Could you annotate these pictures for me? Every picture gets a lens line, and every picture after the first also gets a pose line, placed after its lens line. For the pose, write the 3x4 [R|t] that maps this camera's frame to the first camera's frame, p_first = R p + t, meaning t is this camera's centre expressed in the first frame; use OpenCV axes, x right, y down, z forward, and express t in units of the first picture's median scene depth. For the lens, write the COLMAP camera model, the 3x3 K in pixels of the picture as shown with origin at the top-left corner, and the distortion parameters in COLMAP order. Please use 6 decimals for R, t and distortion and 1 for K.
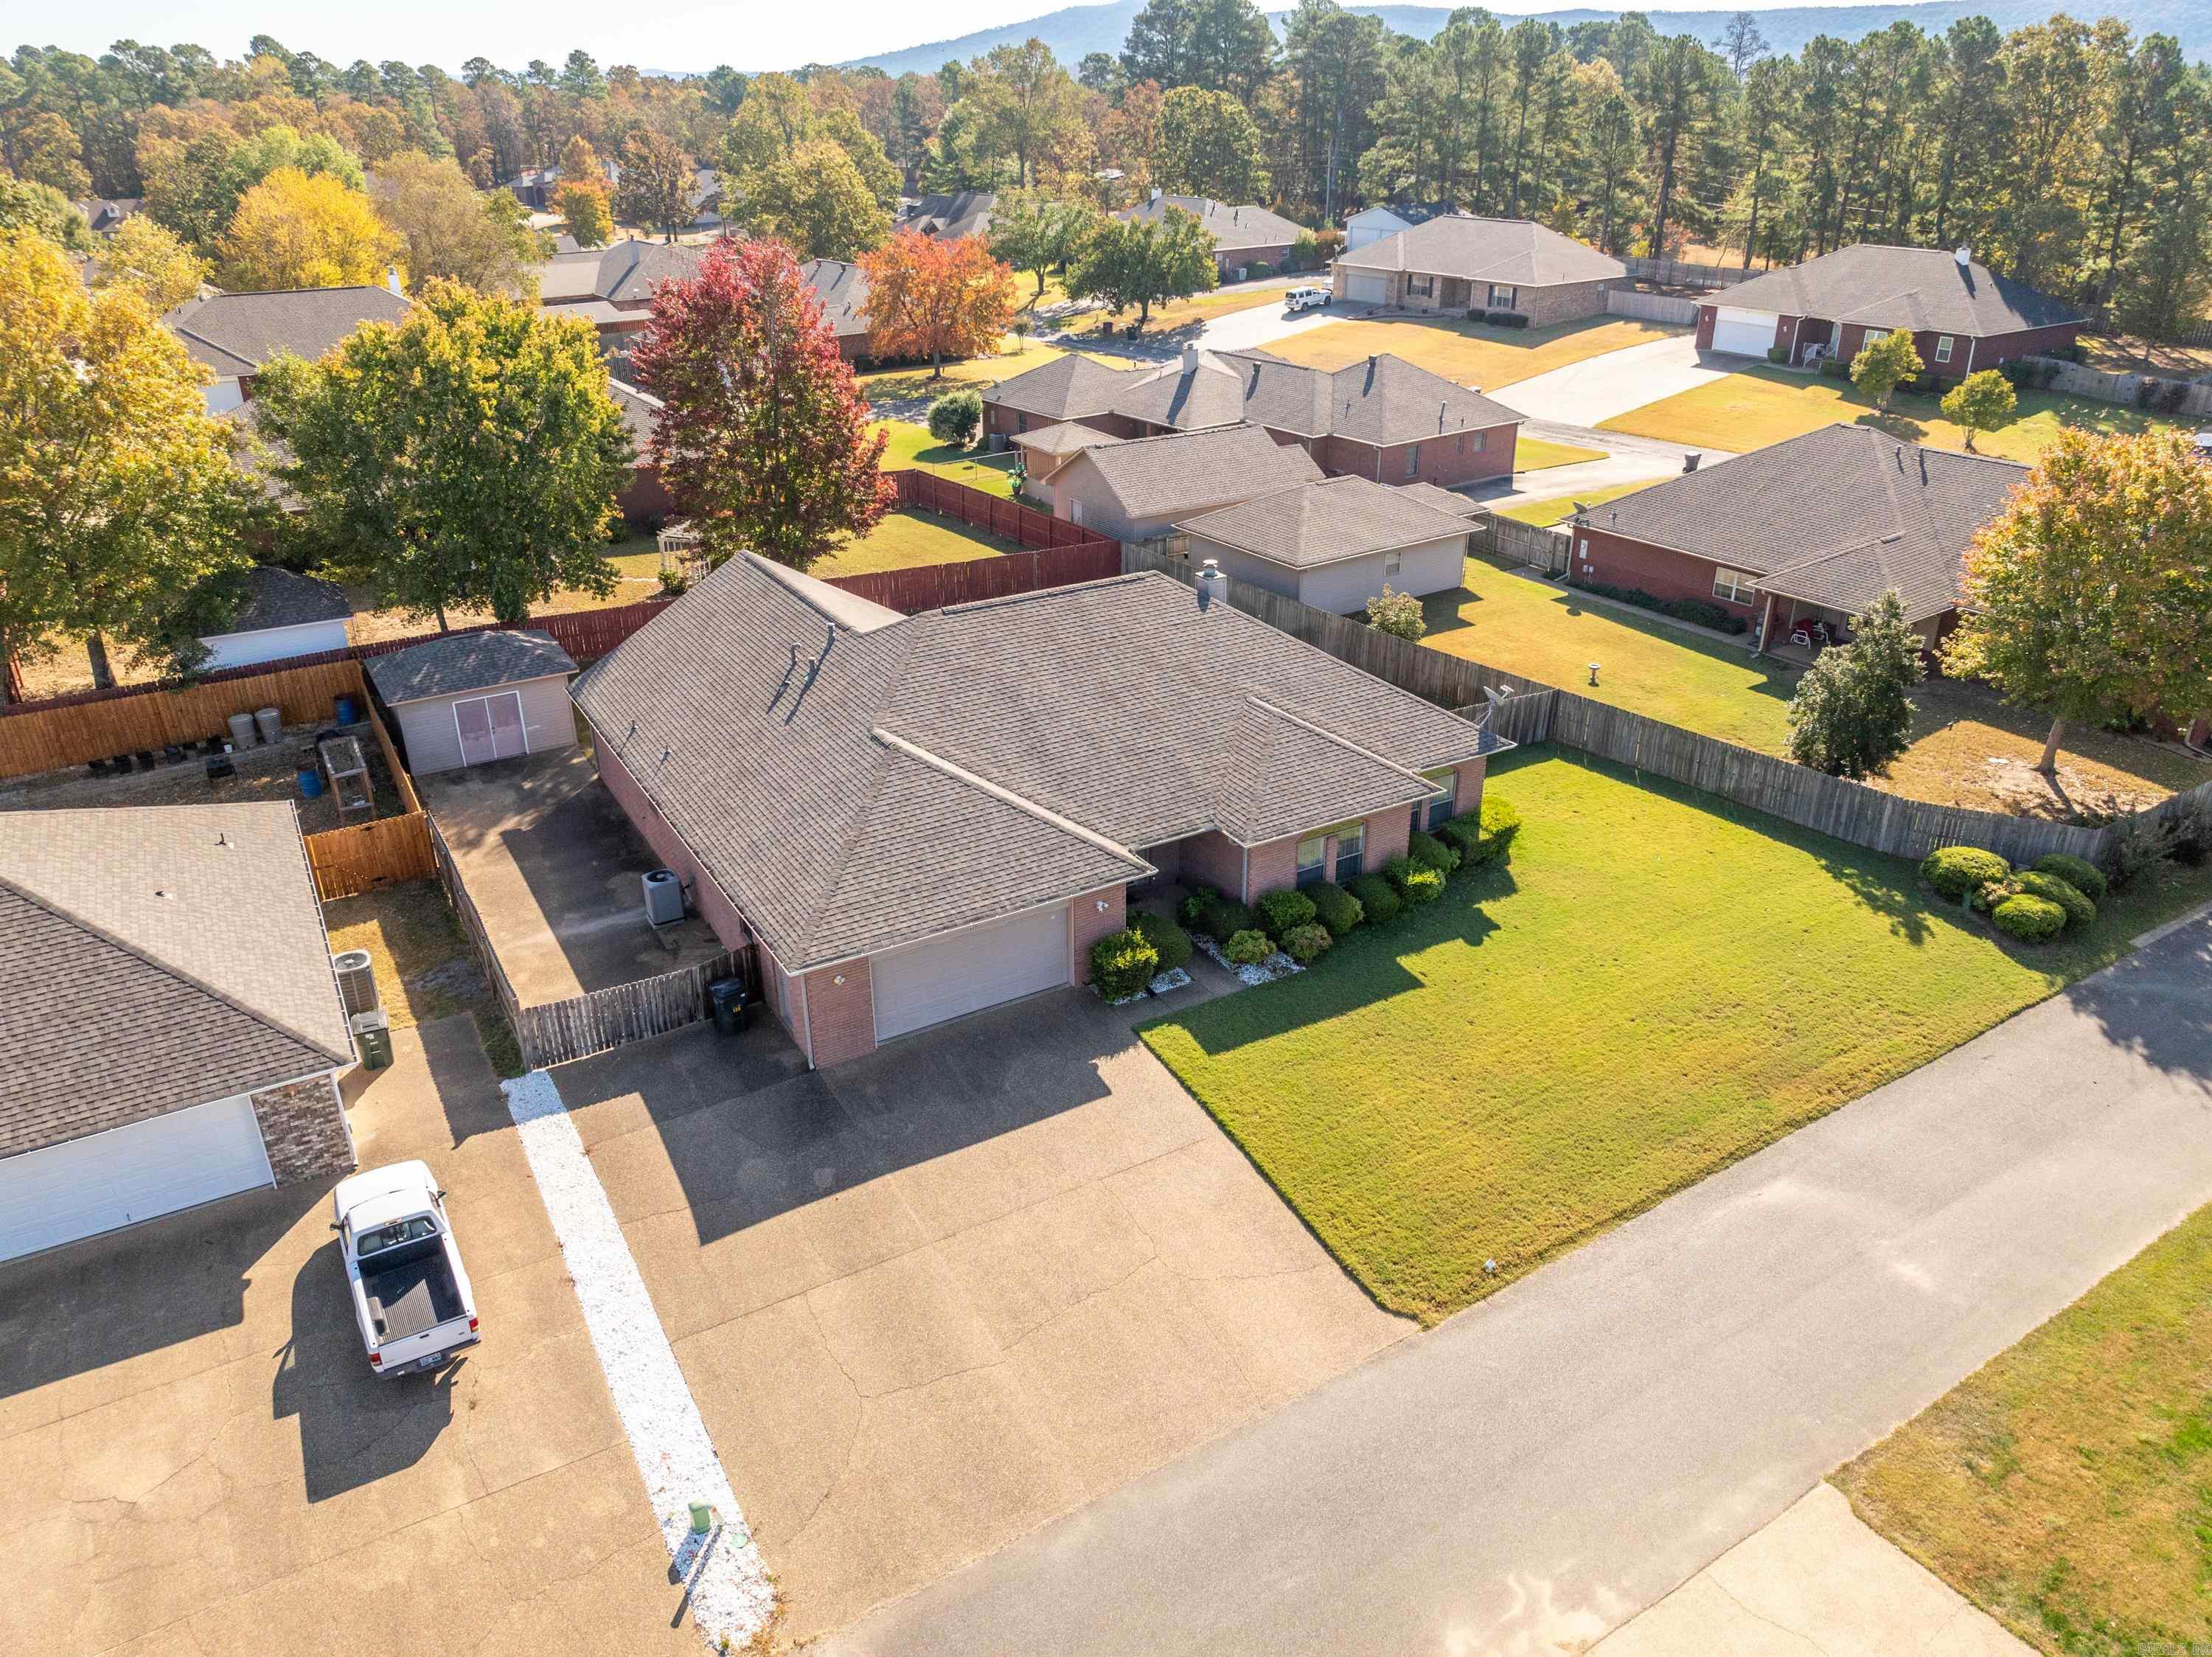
lens RADIAL K [[1555.0, 0, 1084.5], [0, 1555.0, 821.3], [0, 0, 1]] dist [-0.030313, 0.017068]
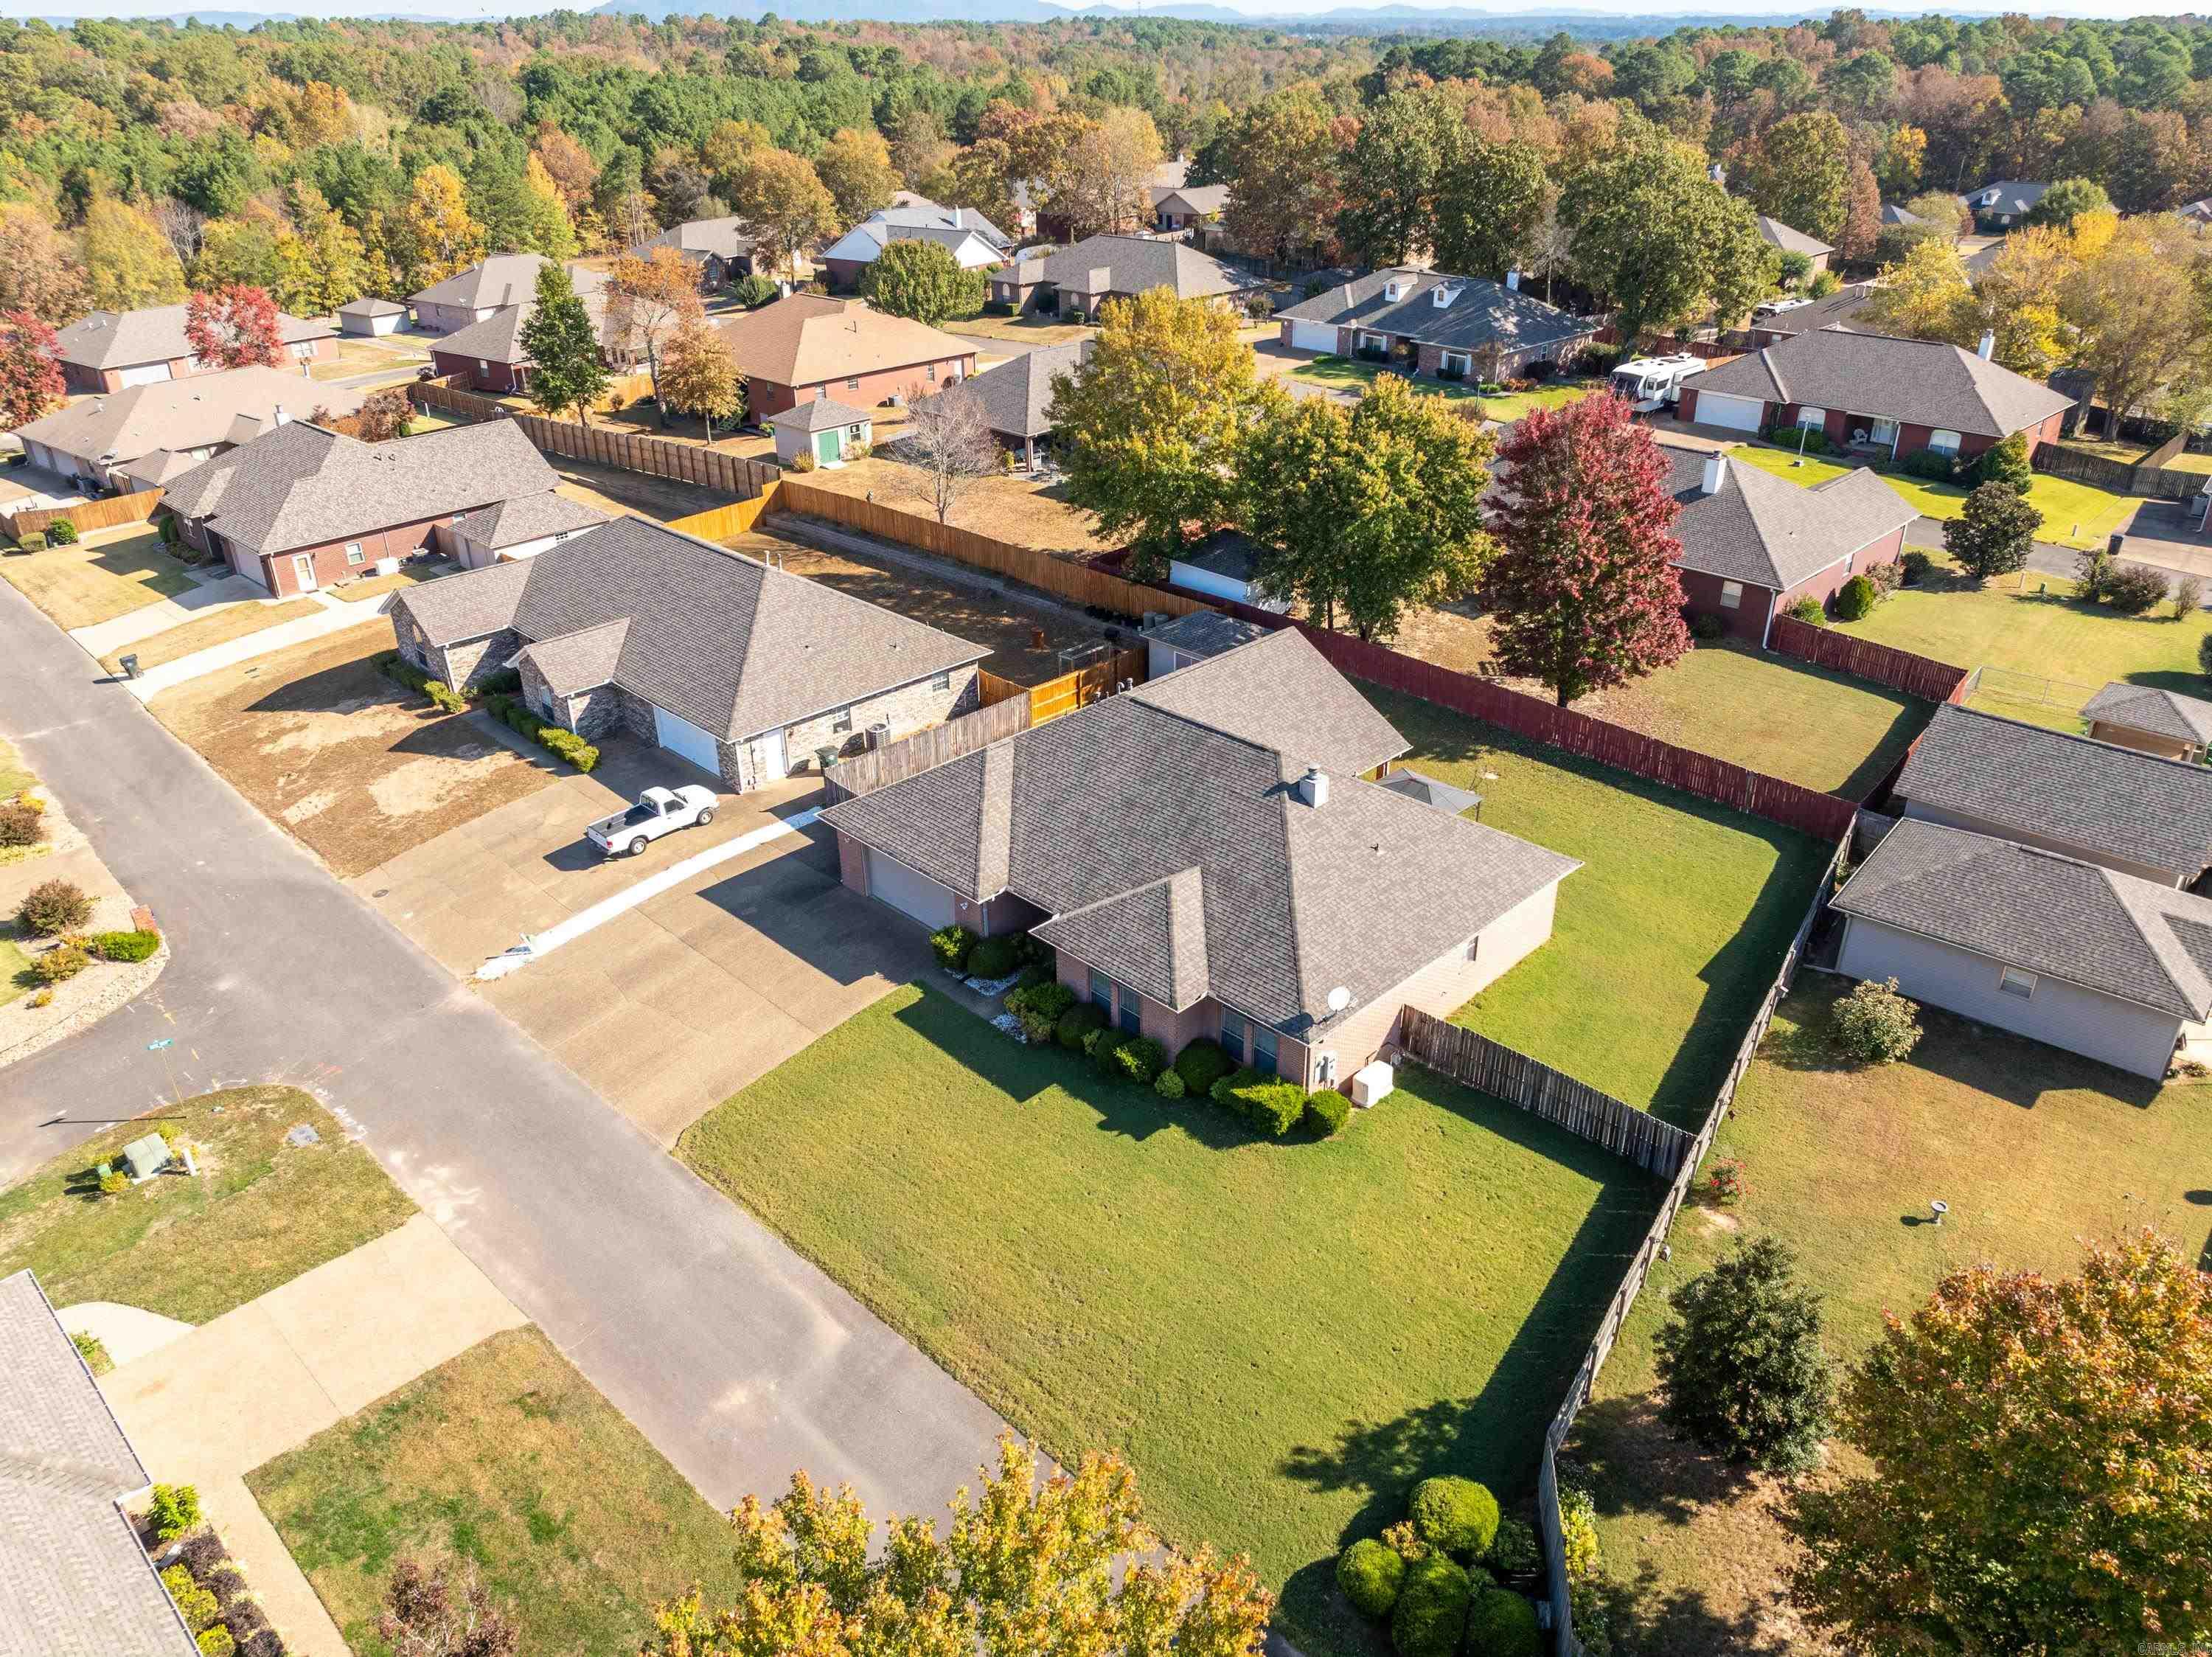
lens RADIAL K [[1555.0, 0, 1101.3], [0, 1555.0, 763.5], [0, 0, 1]] dist [-0.030313, 0.017068]
pose [[0.251349, 0.416902, -0.873508, 1.068323], [-0.406127, 0.864618, 0.295798, -0.459642], [0.878569, 0.280407, 0.386636, 0.453814]]
